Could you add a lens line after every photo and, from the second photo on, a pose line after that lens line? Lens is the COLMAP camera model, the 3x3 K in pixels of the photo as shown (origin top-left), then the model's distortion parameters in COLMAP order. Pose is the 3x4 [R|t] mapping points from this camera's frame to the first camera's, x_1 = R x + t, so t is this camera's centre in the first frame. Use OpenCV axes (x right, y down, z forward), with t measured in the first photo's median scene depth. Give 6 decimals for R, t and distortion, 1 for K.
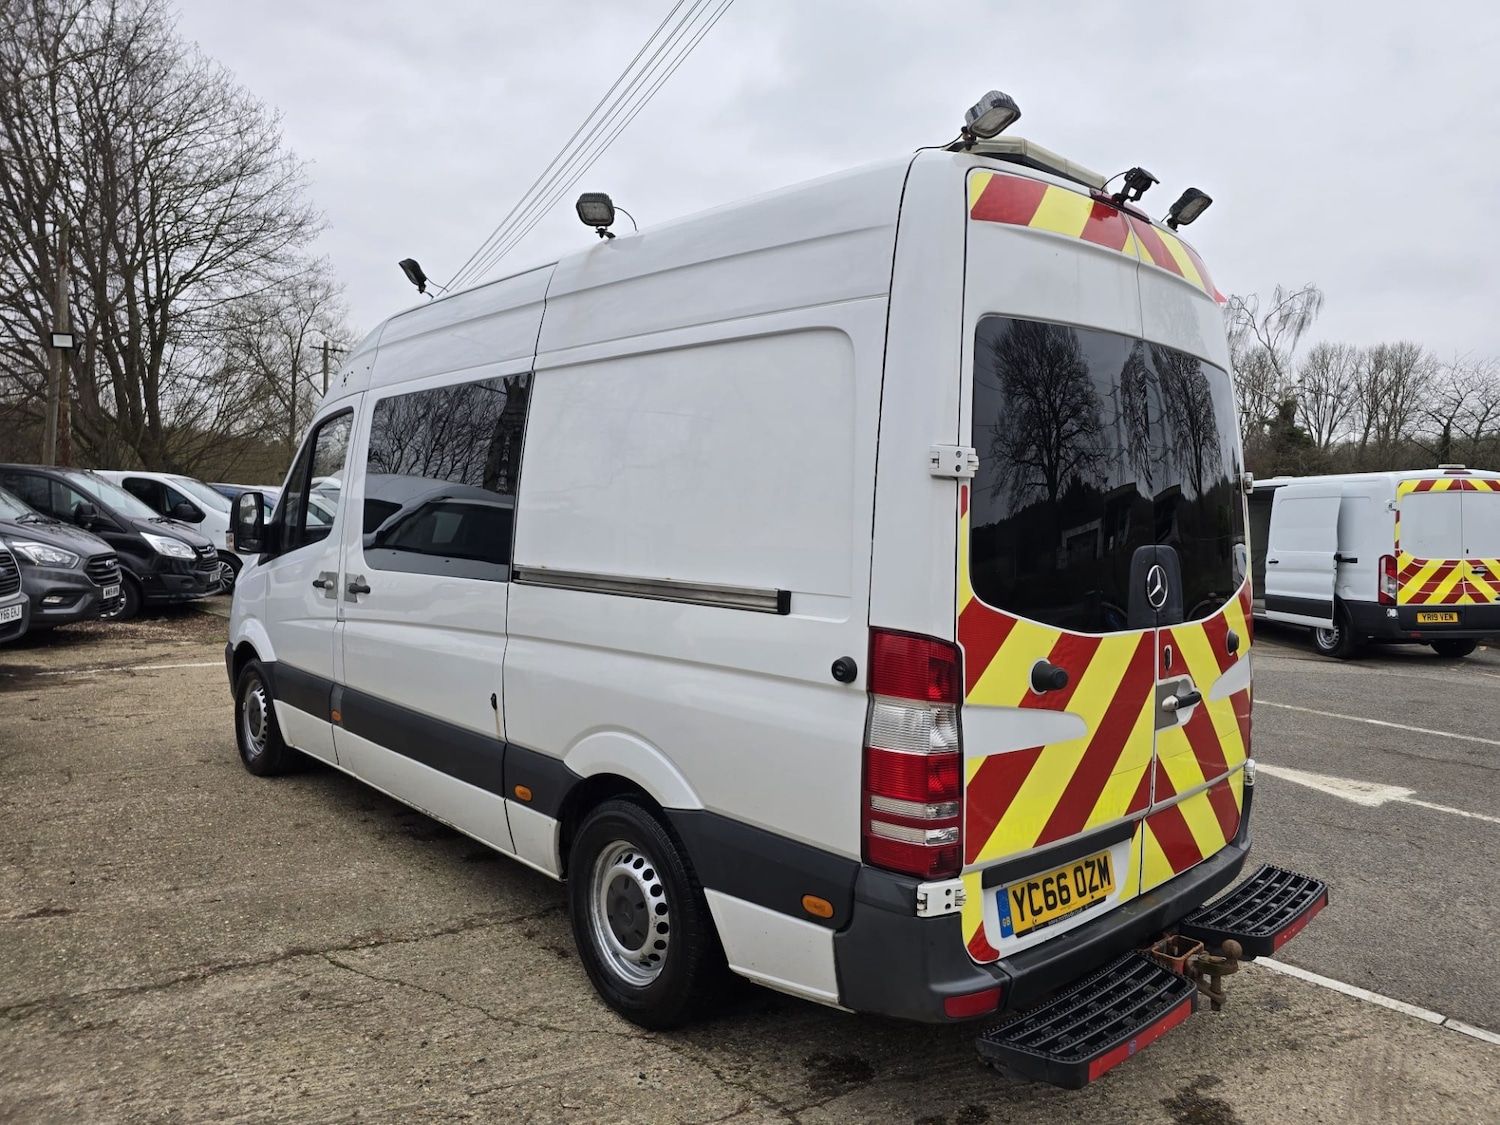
lens RADIAL K [[1025.3, 0, 744.1], [0, 1025.3, 555.1], [0, 0, 1]] dist [0.041201, -0.033402]
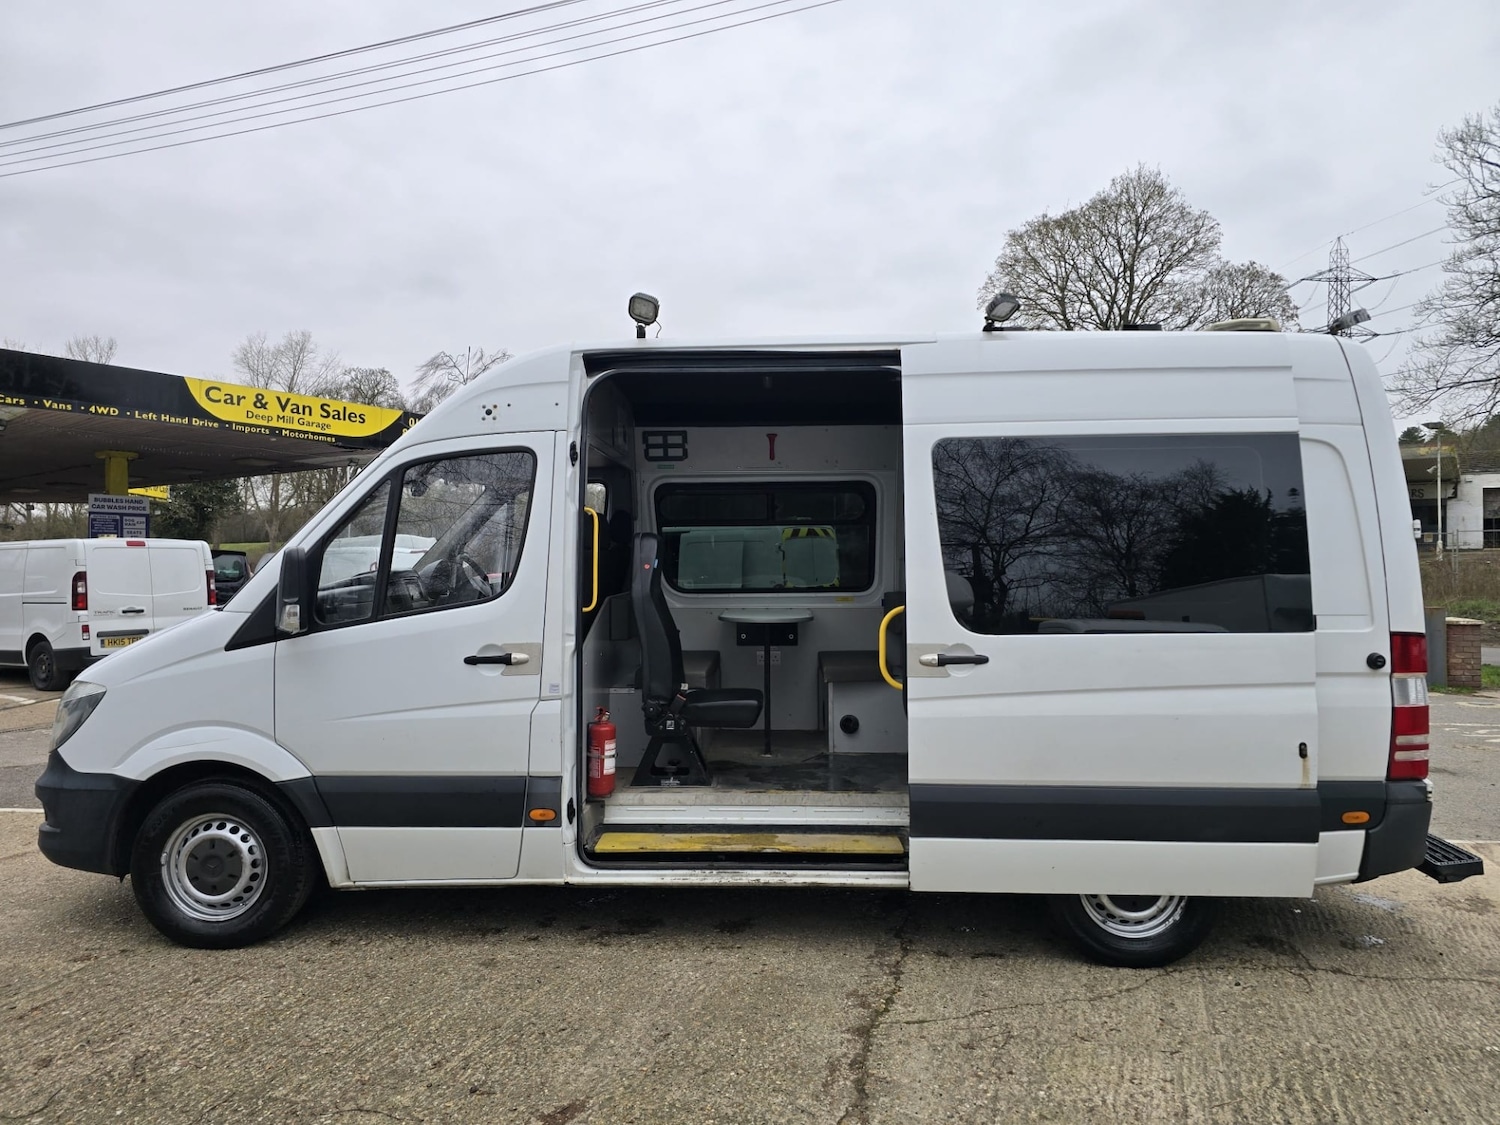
lens RADIAL K [[1025.3, 0, 745.3], [0, 1025.3, 563.2], [0, 0, 1]] dist [0.041201, -0.033402]
pose [[0.695649, -0.018805, 0.718135, -1.242609], [0.041013, 0.999067, -0.013567, -0.041271], [-0.717210, 0.038890, 0.695771, 0.416312]]
